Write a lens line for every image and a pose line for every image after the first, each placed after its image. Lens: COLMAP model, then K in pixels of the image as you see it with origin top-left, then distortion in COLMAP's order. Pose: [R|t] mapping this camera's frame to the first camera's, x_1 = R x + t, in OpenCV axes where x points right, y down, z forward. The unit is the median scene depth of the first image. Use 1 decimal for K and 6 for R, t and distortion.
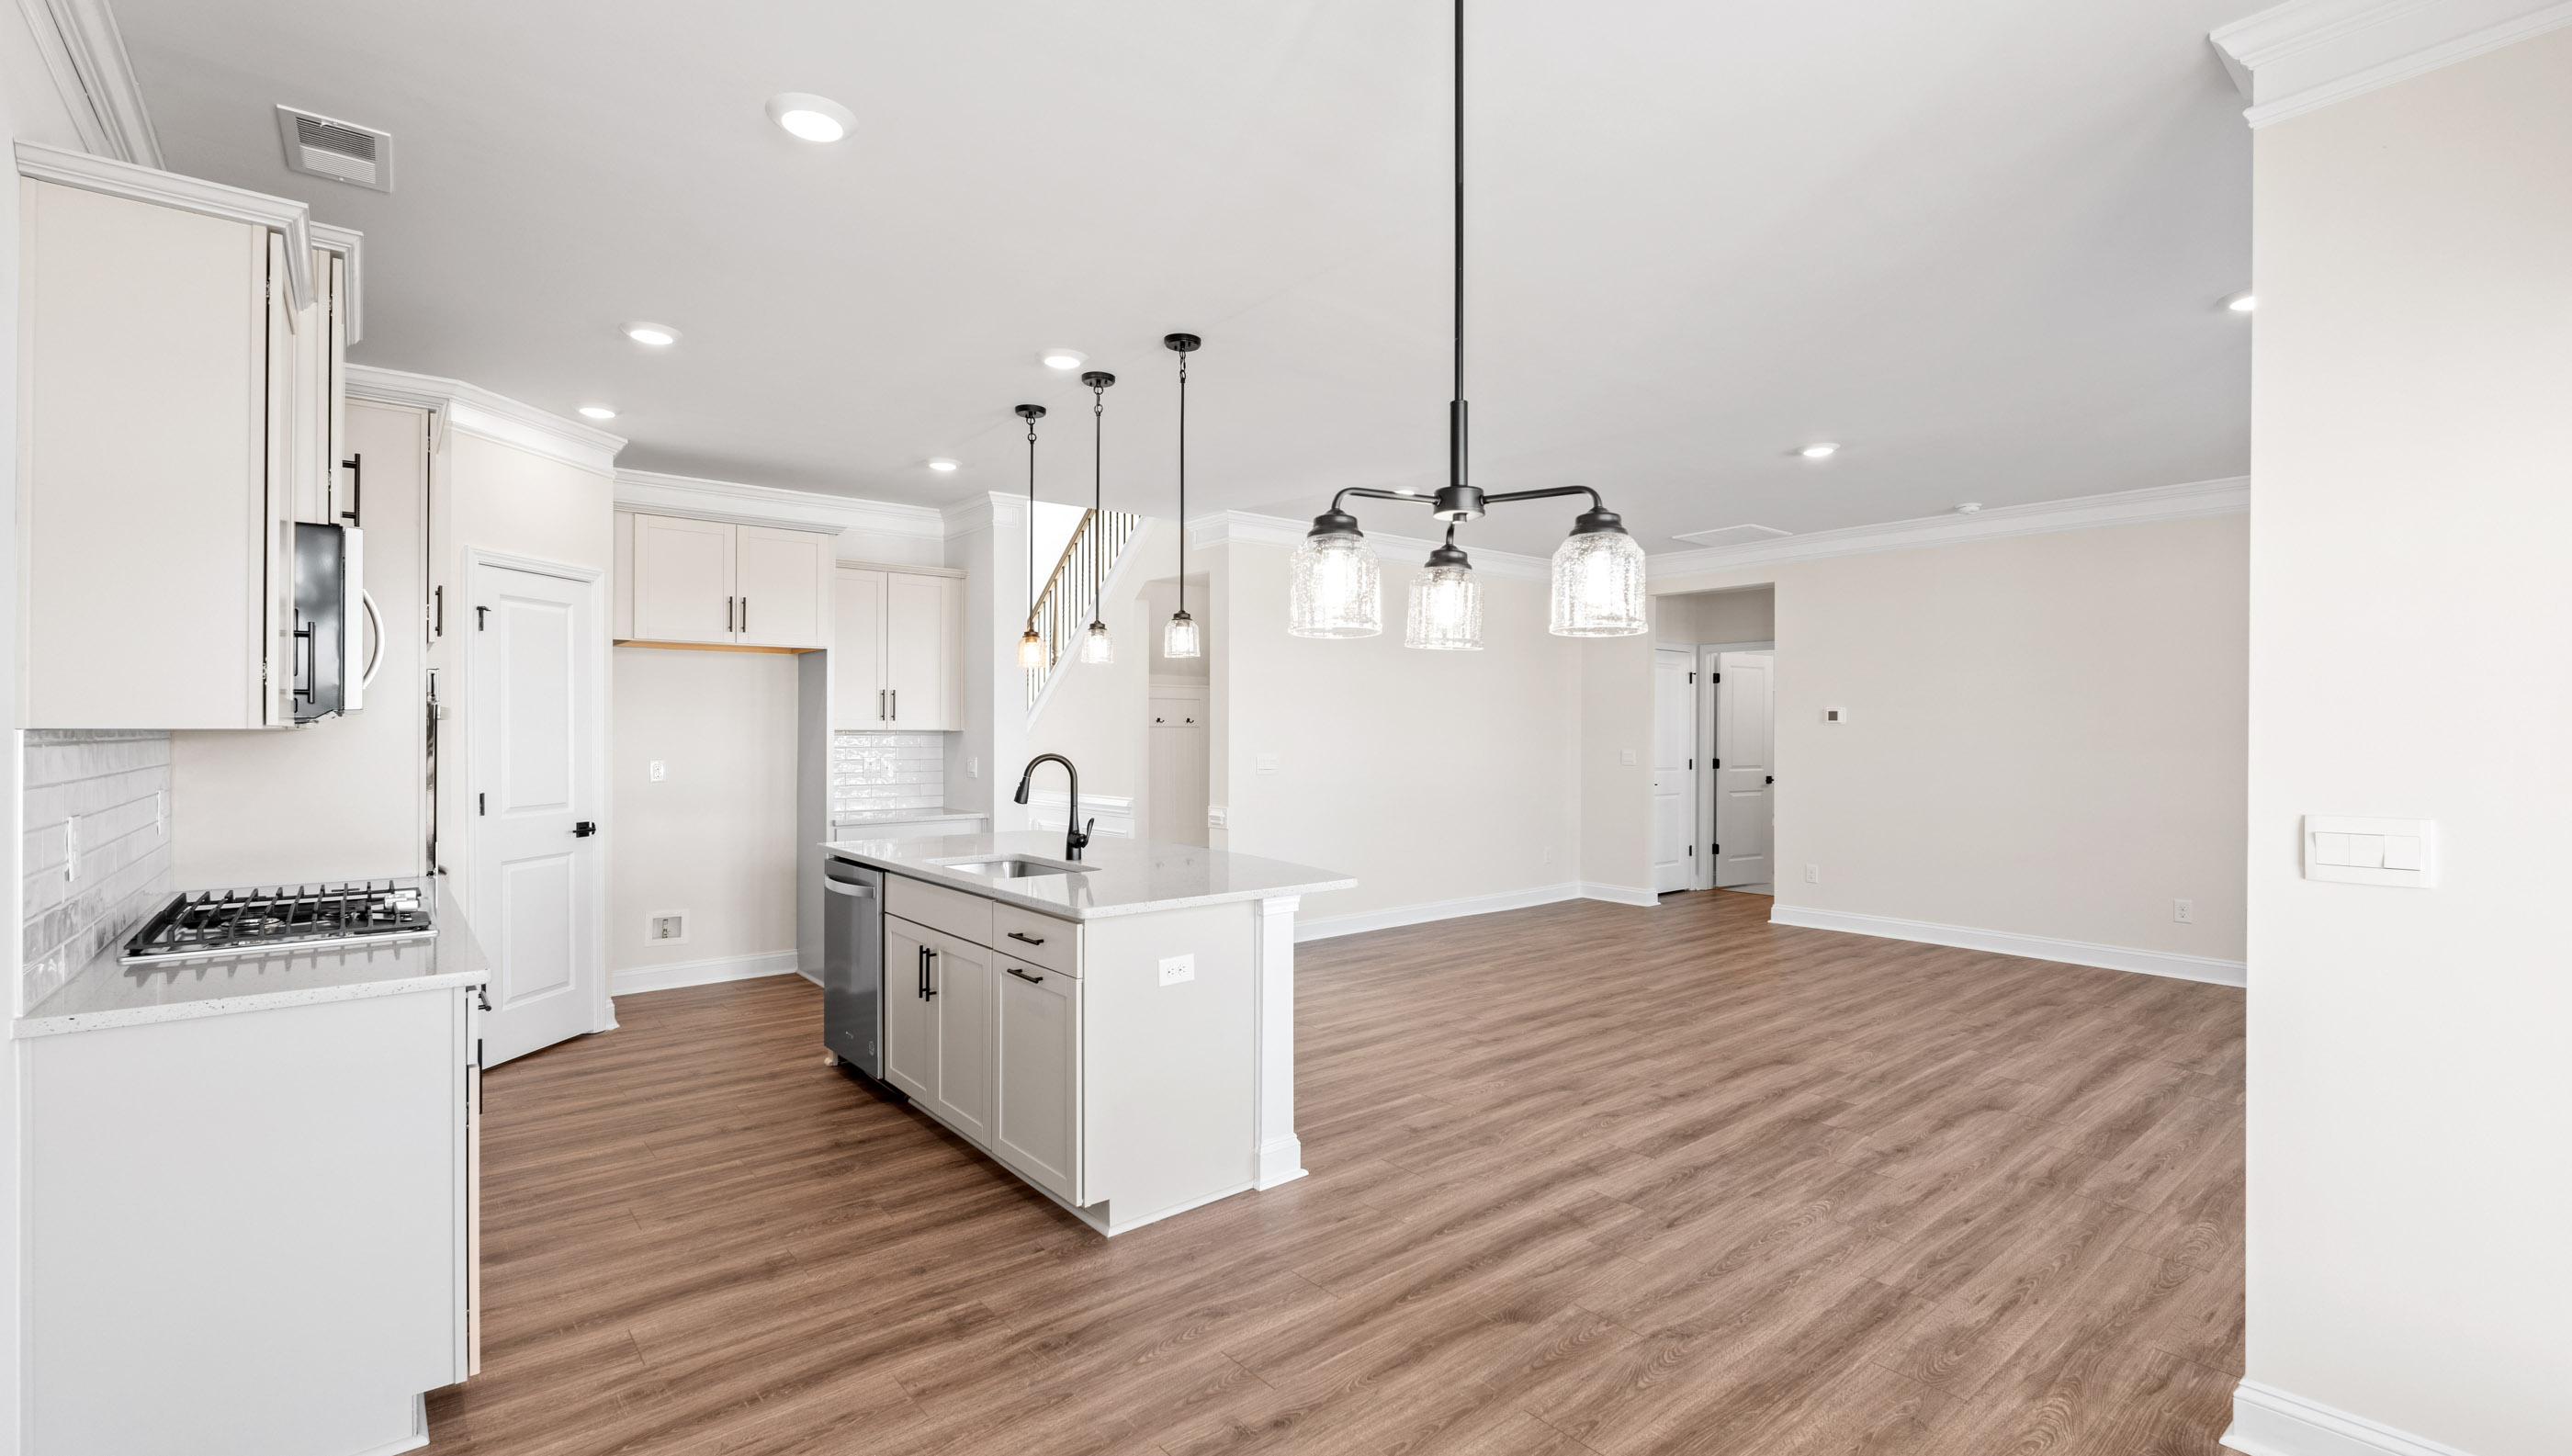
lens RADIAL K [[1111.3, 0, 1286.3], [0, 1111.3, 738.2], [0, 0, 1]] dist [-0.006608, -0.001672]
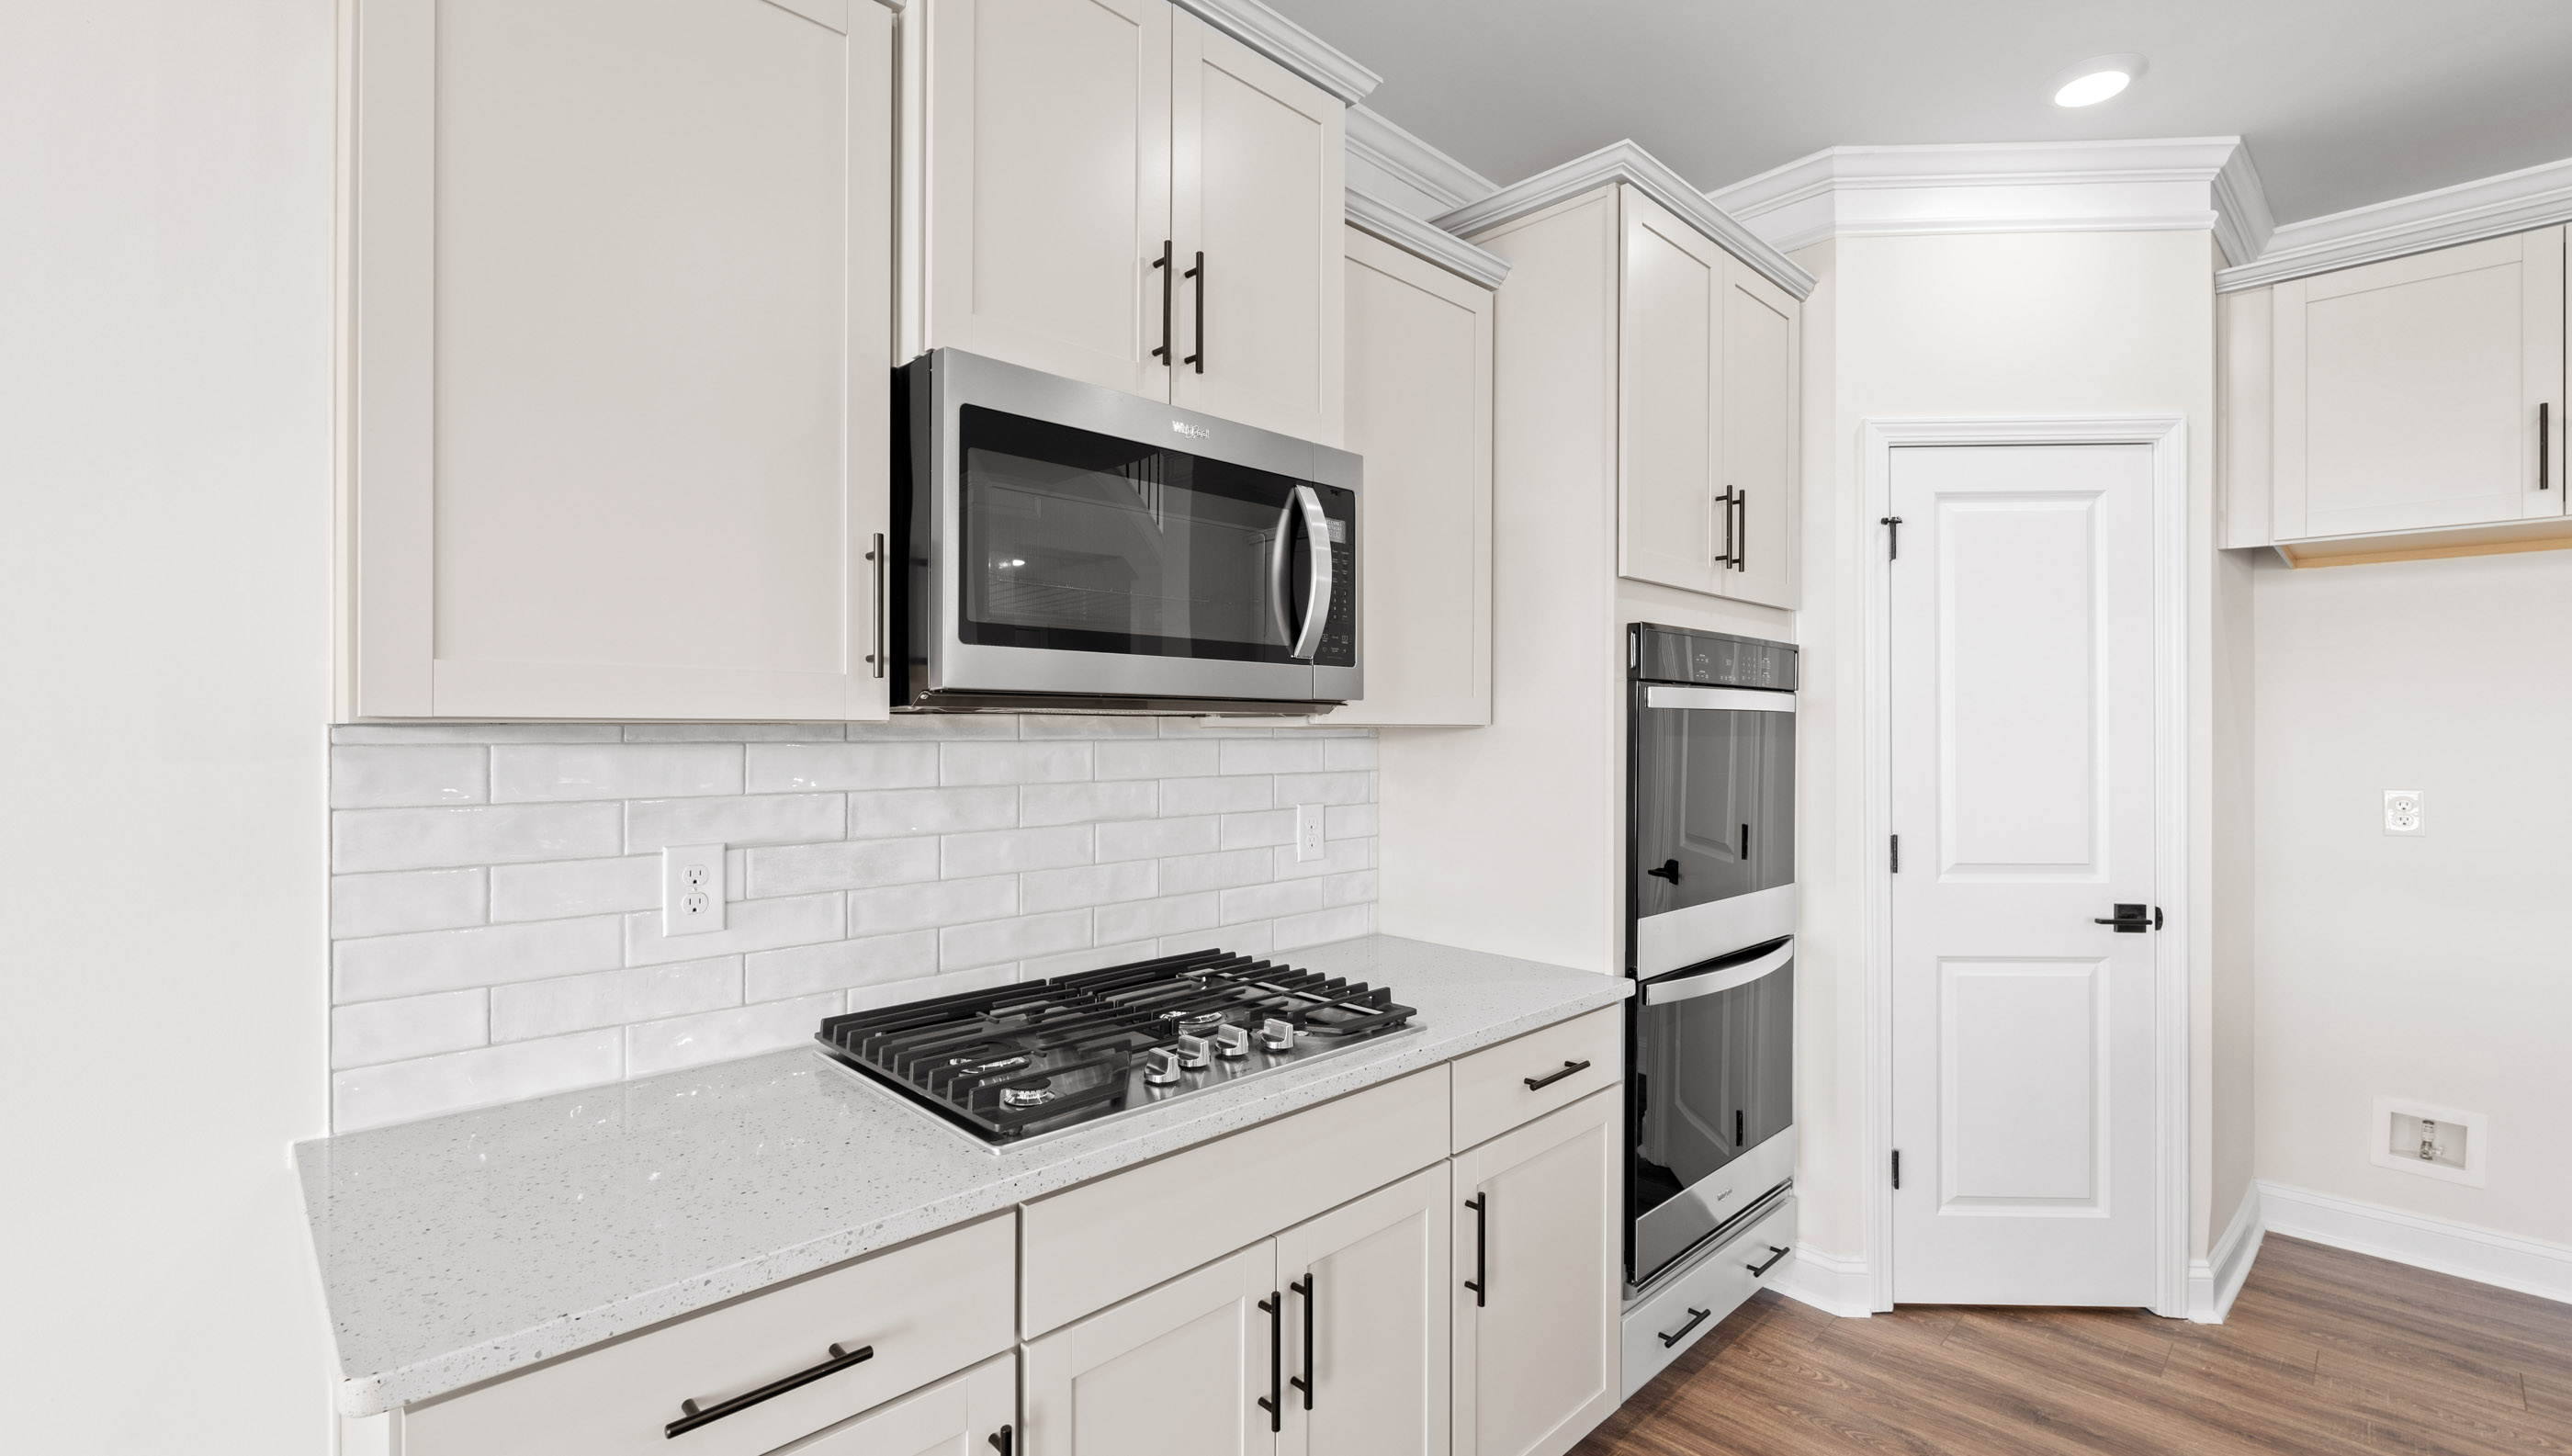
lens RADIAL K [[1111.3, 0, 1288.3], [0, 1111.3, 719.9], [0, 0, 1]] dist [-0.006608, -0.001672]
pose [[0.075083, -0.004561, -0.997167, -0.144917], [-0.009886, 0.999937, -0.005318, -0.004456], [0.997128, 0.010257, 0.075034, 0.565228]]
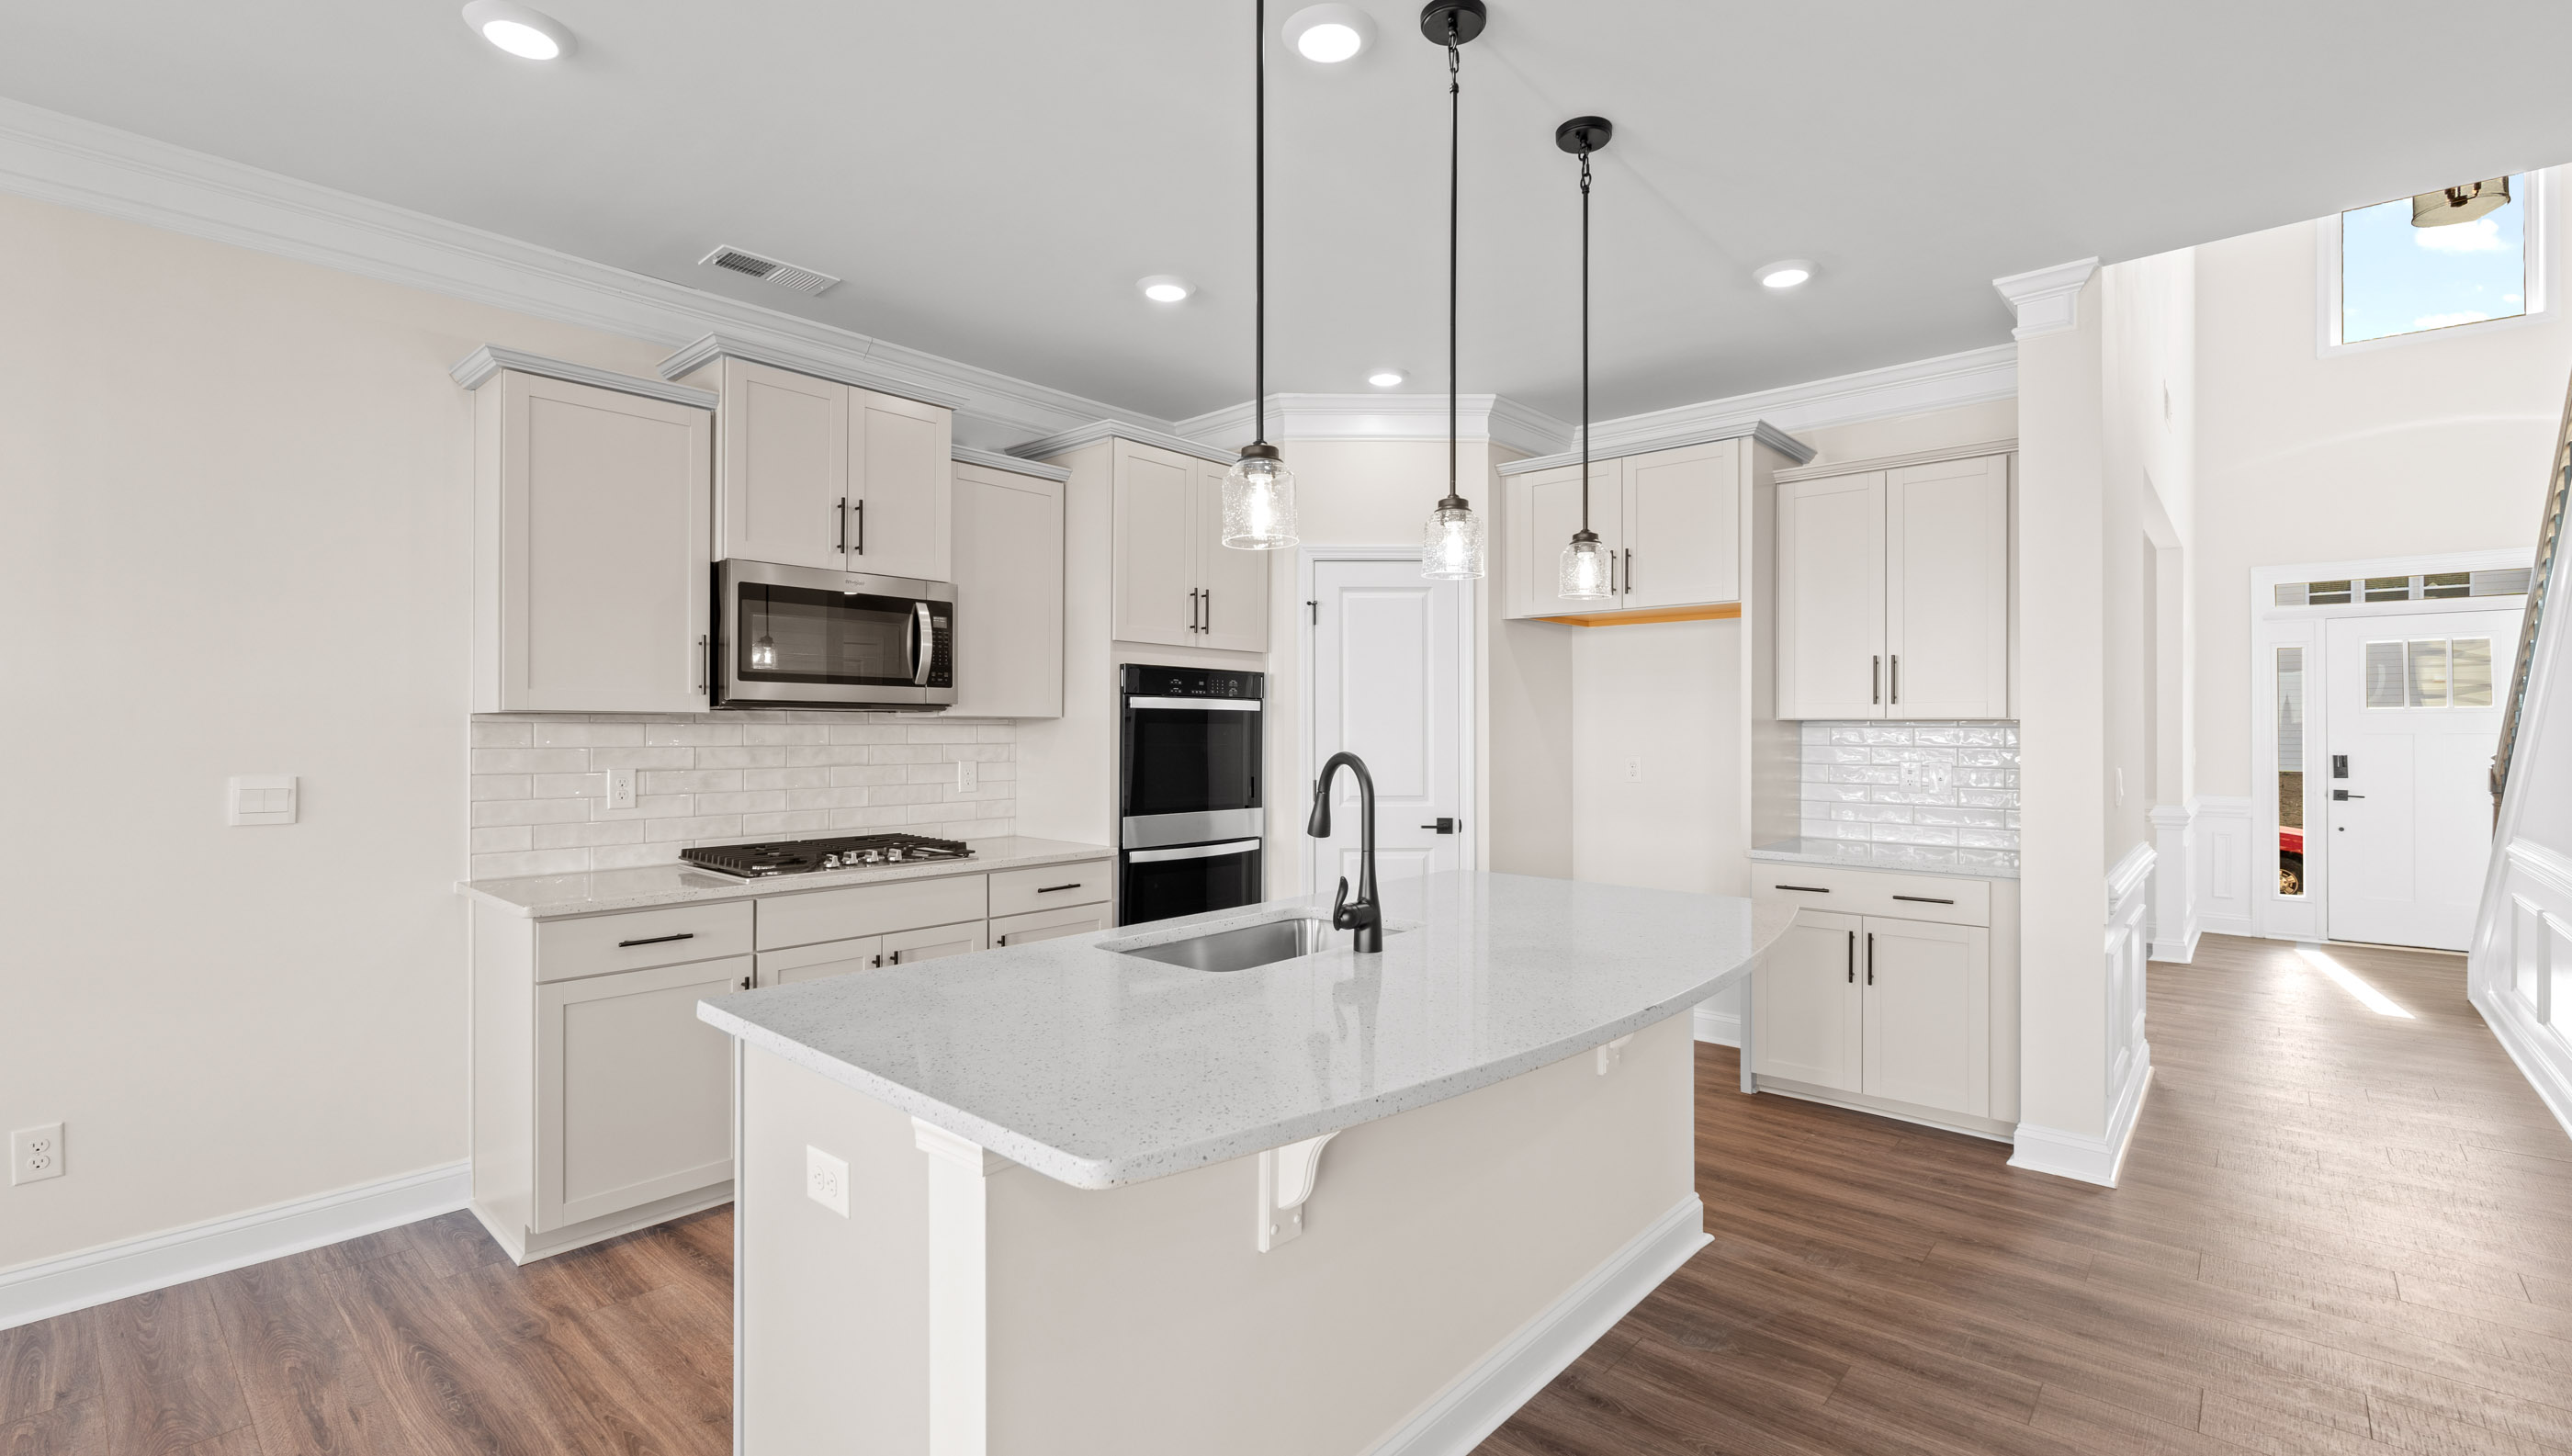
lens RADIAL K [[1111.3, 0, 1290.0], [0, 1111.3, 723.5], [0, 0, 1]] dist [-0.006608, -0.001672]
pose [[0.151005, -0.004135, -0.988524, 0.275129], [-0.008987, 0.999944, -0.005555, 0.002394], [0.988492, 0.009723, 0.150960, 0.728626]]
